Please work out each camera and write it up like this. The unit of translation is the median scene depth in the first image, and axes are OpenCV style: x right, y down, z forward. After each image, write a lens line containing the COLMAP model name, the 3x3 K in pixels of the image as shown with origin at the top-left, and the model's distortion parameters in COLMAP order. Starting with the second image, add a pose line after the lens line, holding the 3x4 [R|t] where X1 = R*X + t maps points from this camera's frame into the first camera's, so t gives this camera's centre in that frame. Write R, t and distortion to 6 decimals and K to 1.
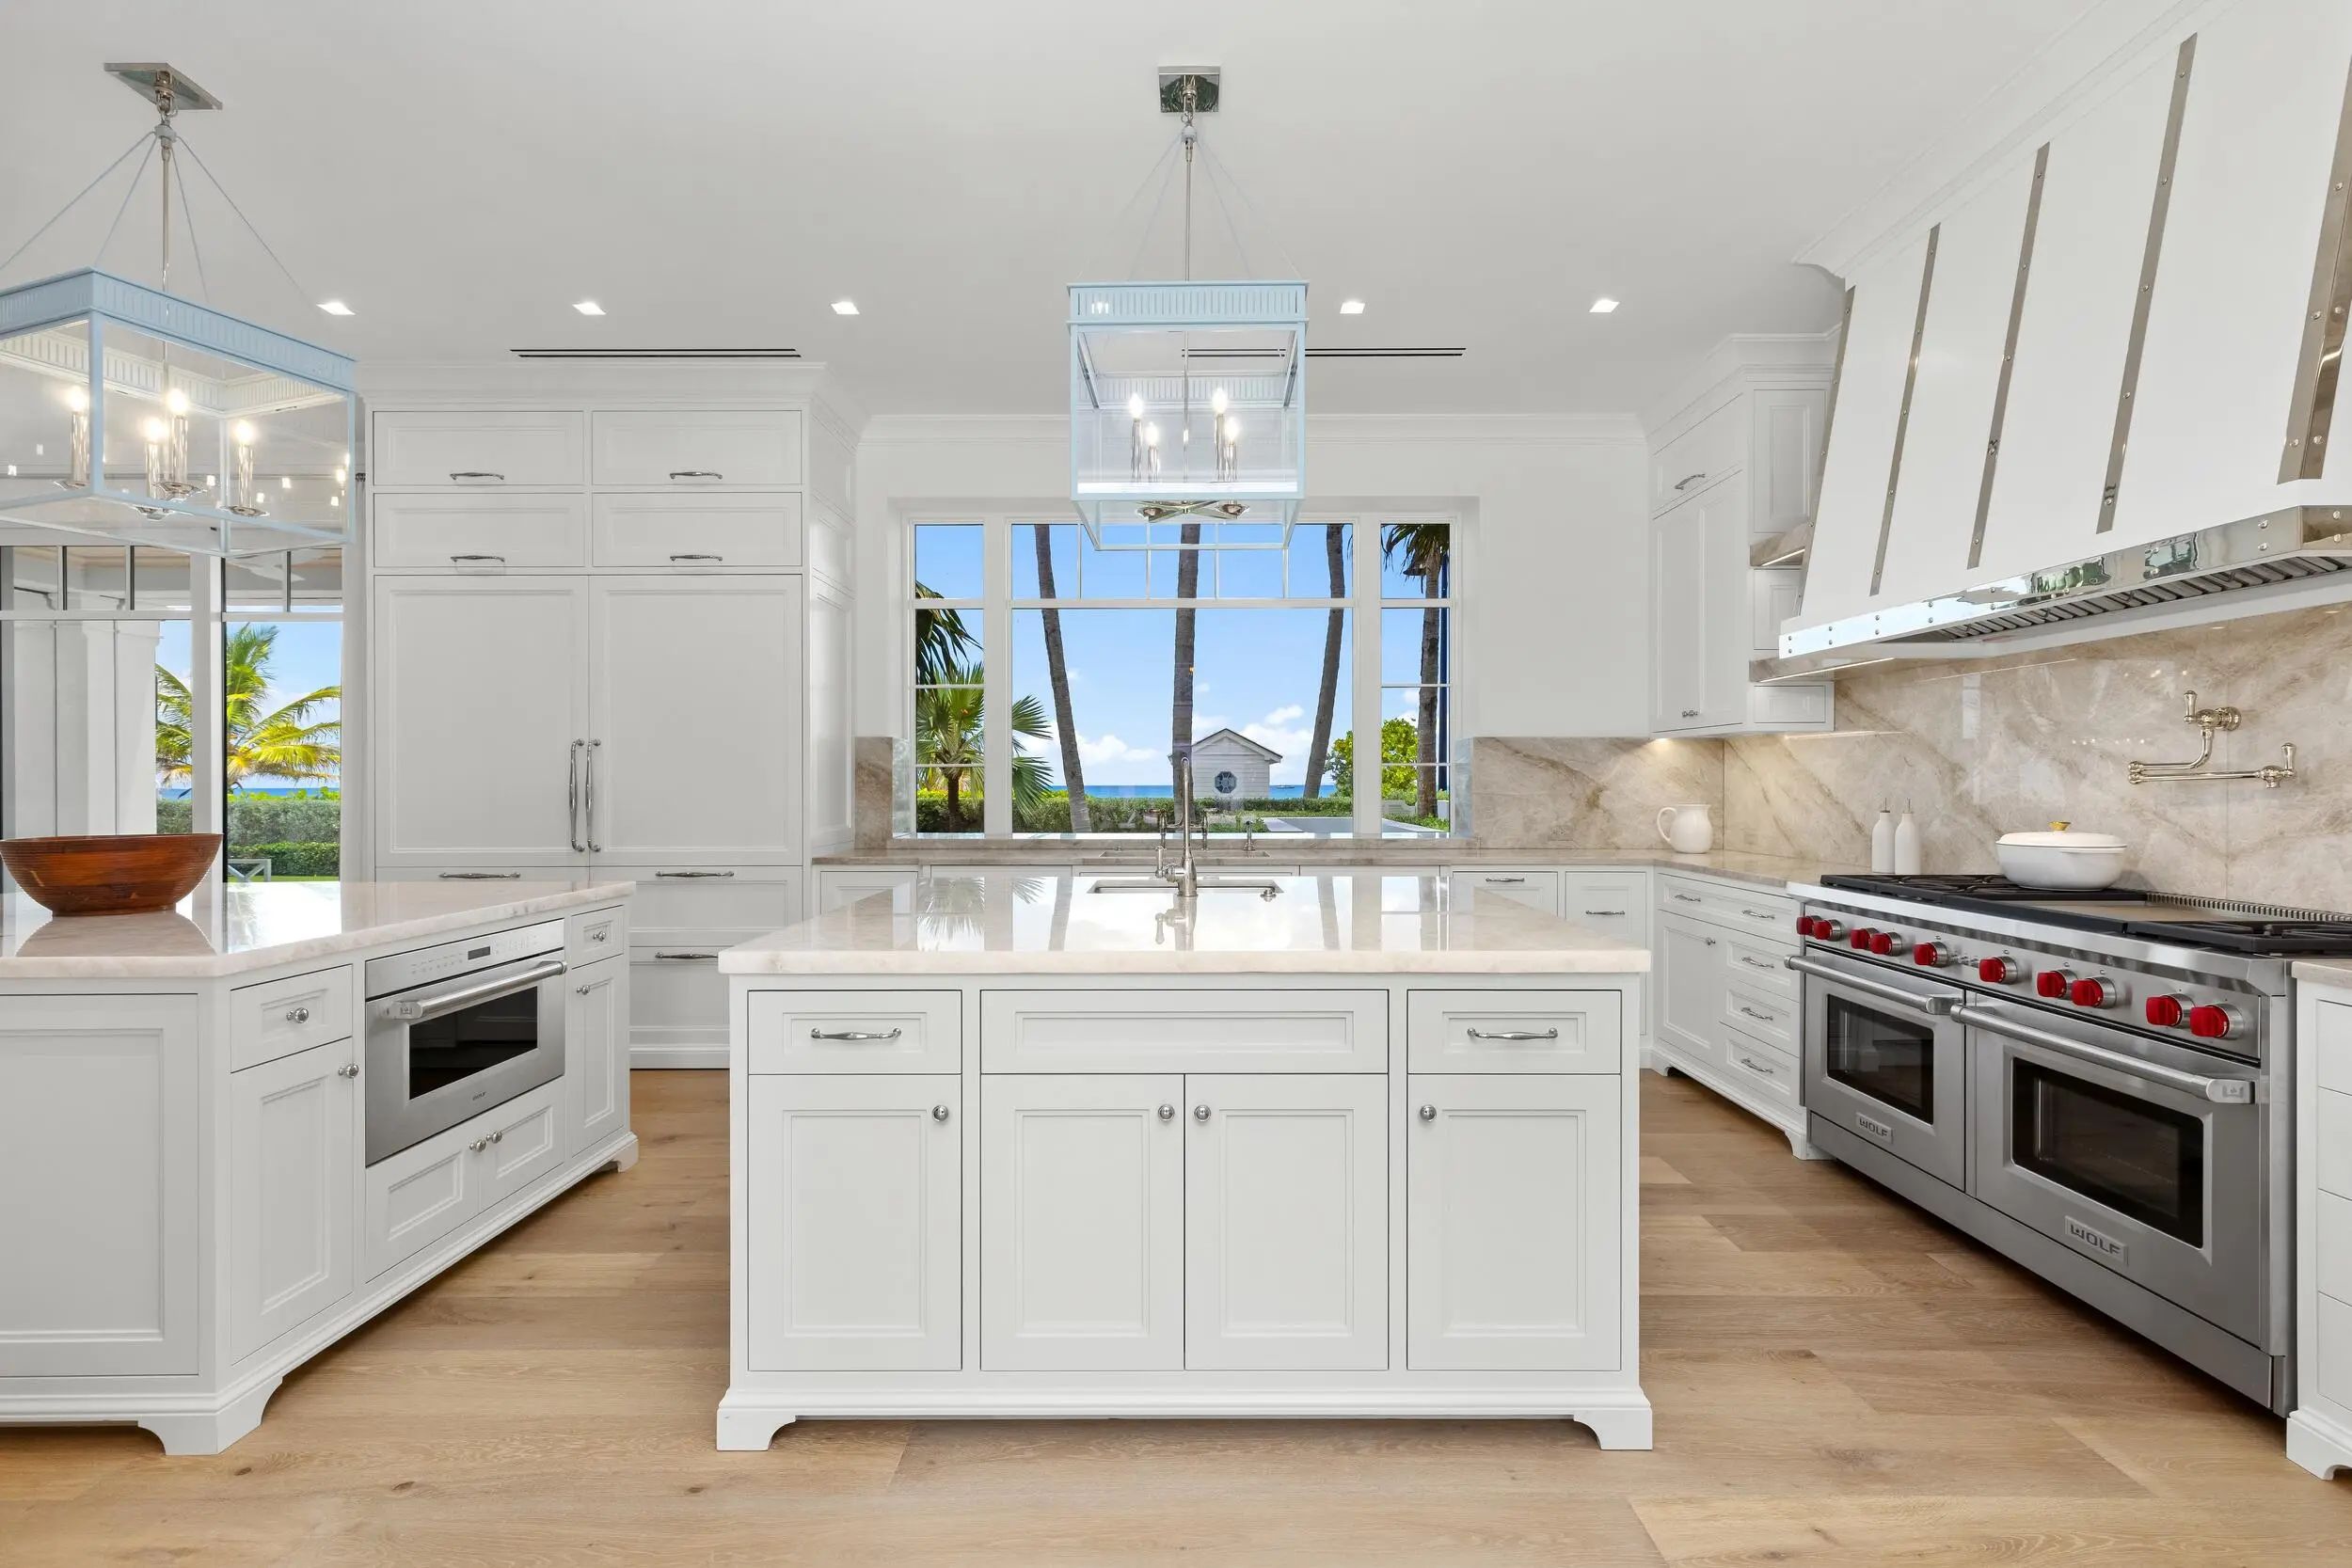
lens RADIAL K [[1073.7, 0, 1187.7], [0, 1073.7, 784.2], [0, 0, 1]] dist [0.004883, 0.000671]
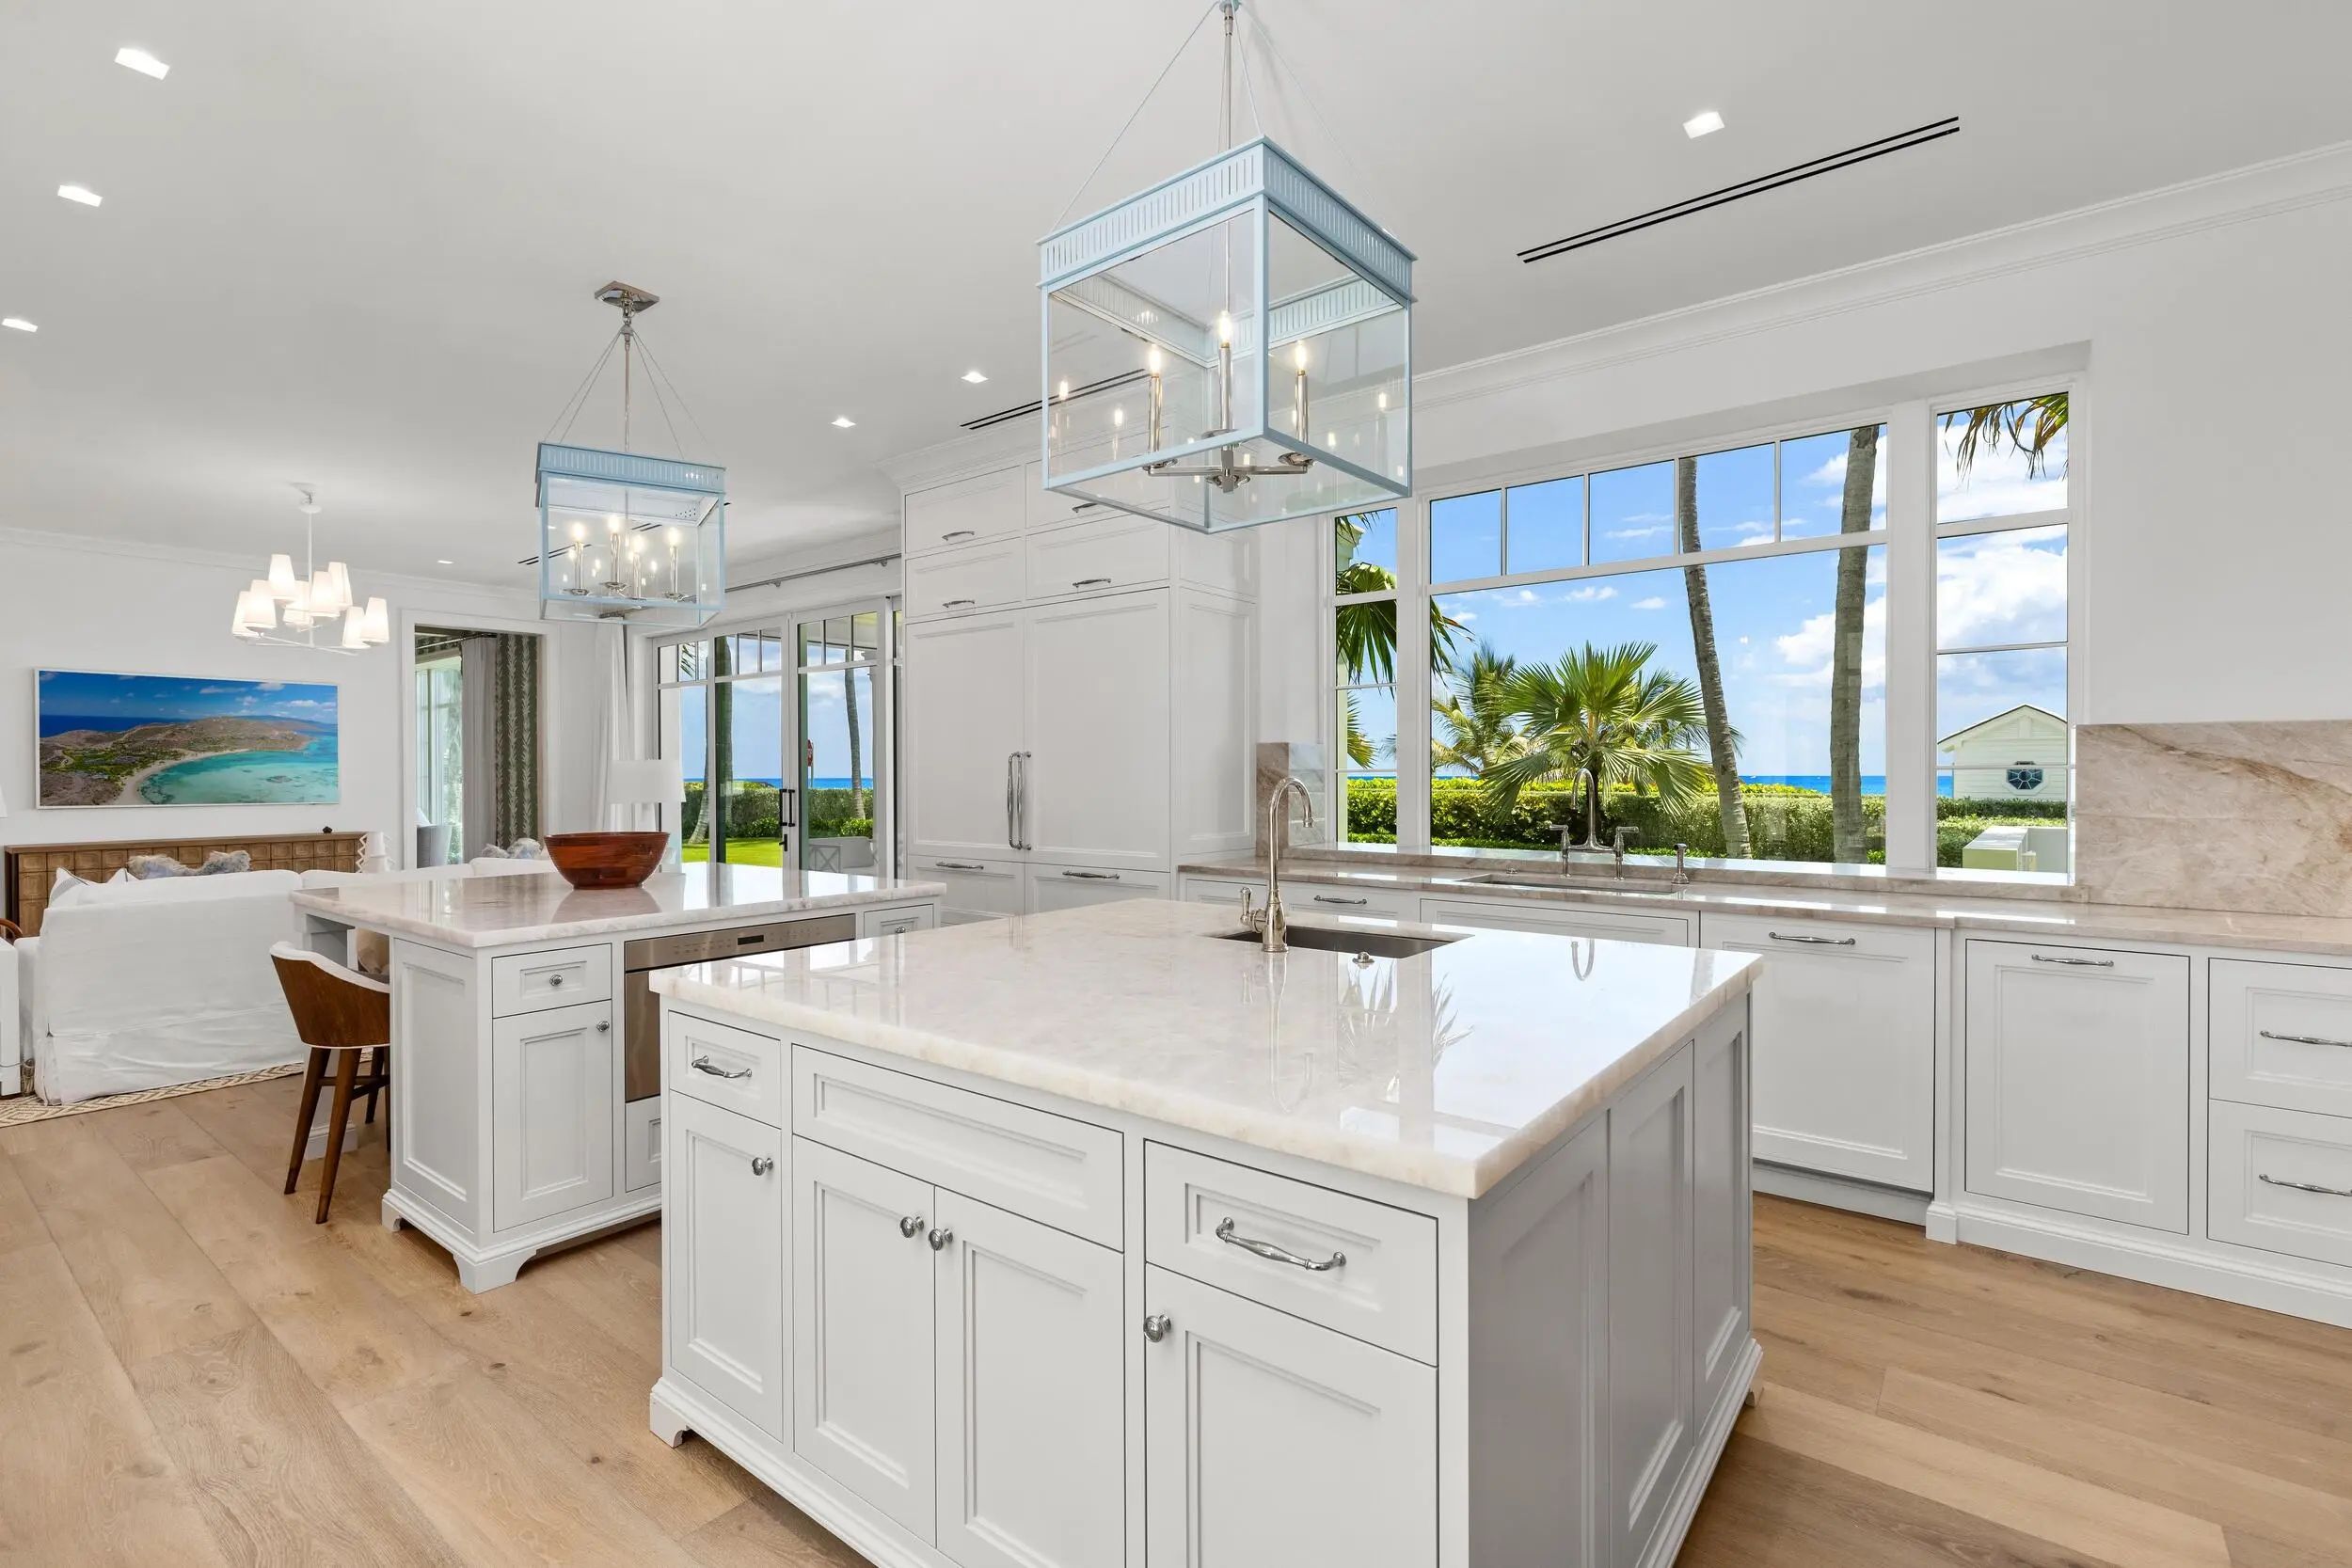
lens RADIAL K [[1073.7, 0, 1182.4], [0, 1073.7, 778.0], [0, 0, 1]] dist [0.004883, 0.000671]
pose [[0.785473, 0.001626, -0.618894, 0.283289], [0.000778, 0.999993, 0.003616, -0.017757], [0.618895, -0.003322, 0.785466, 0.209652]]
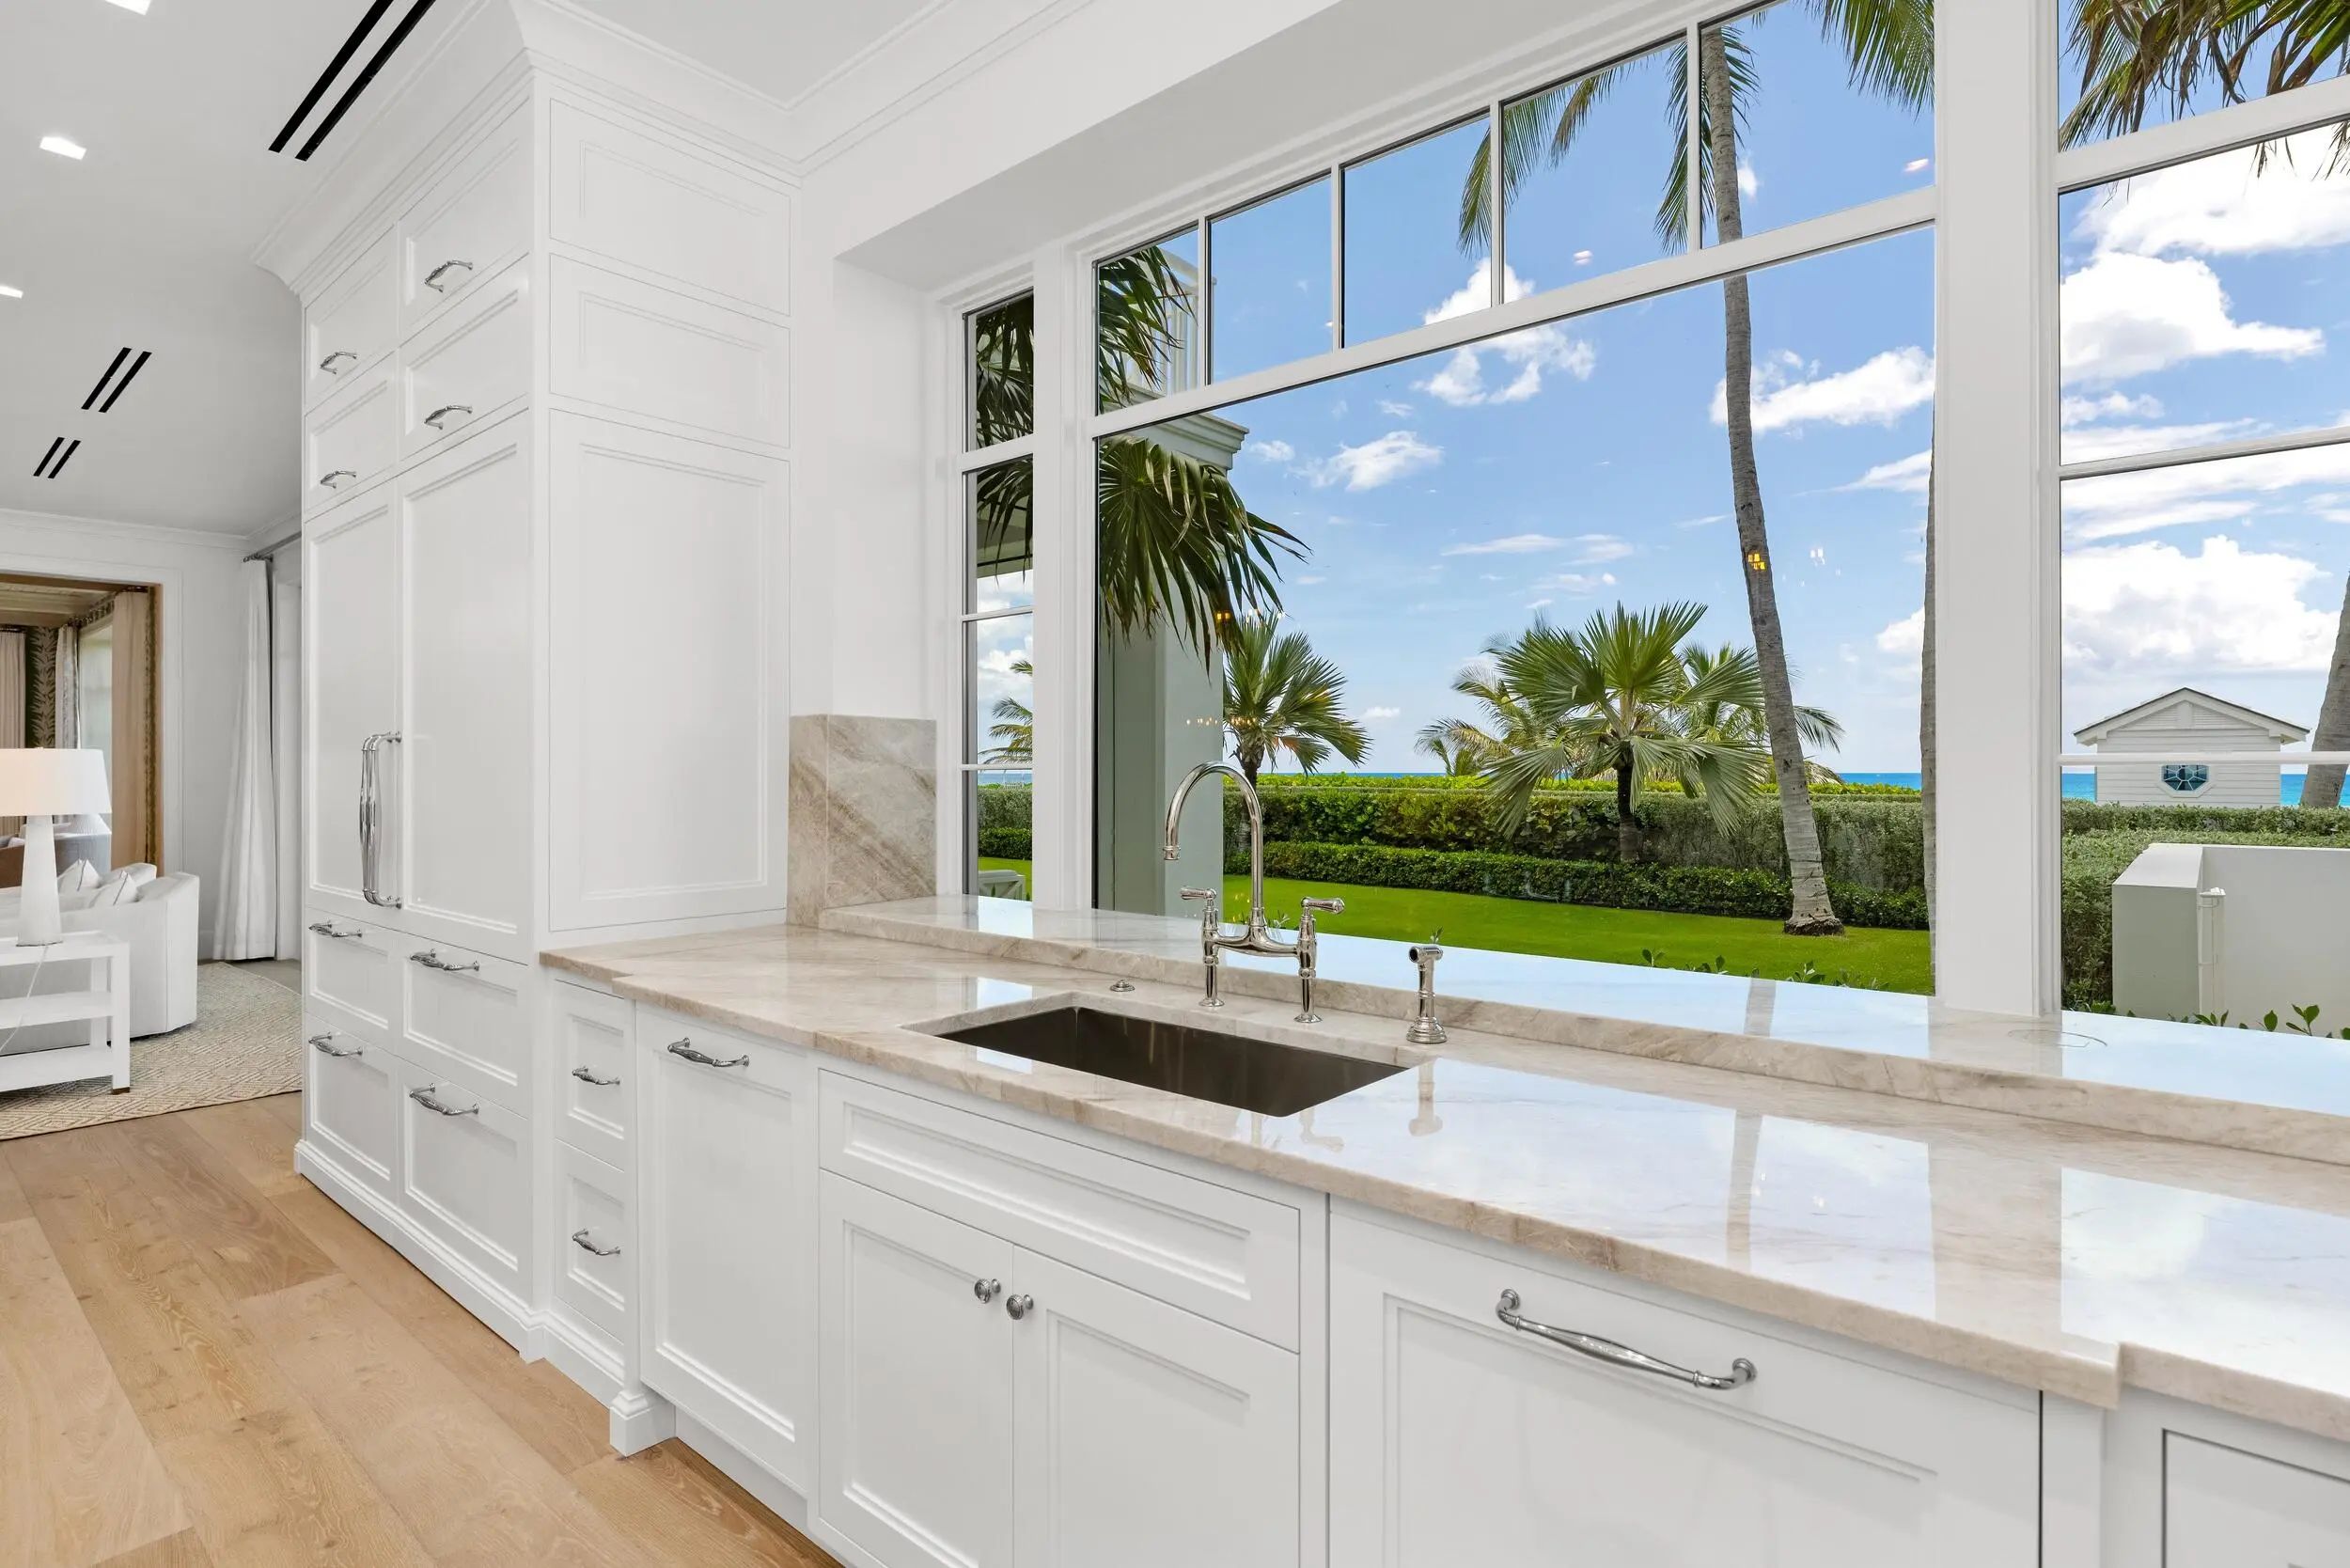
lens RADIAL K [[1180.6, 0, 1183.8], [0, 1180.6, 770.6], [0, 0, 1]] dist [-0.002416, -0.000056]
pose [[0.762347, 0.001610, -0.647166, 0.254592], [-0.001185, 0.999999, 0.001092, -0.020084], [0.647167, -0.000066, 0.762348, 0.777728]]
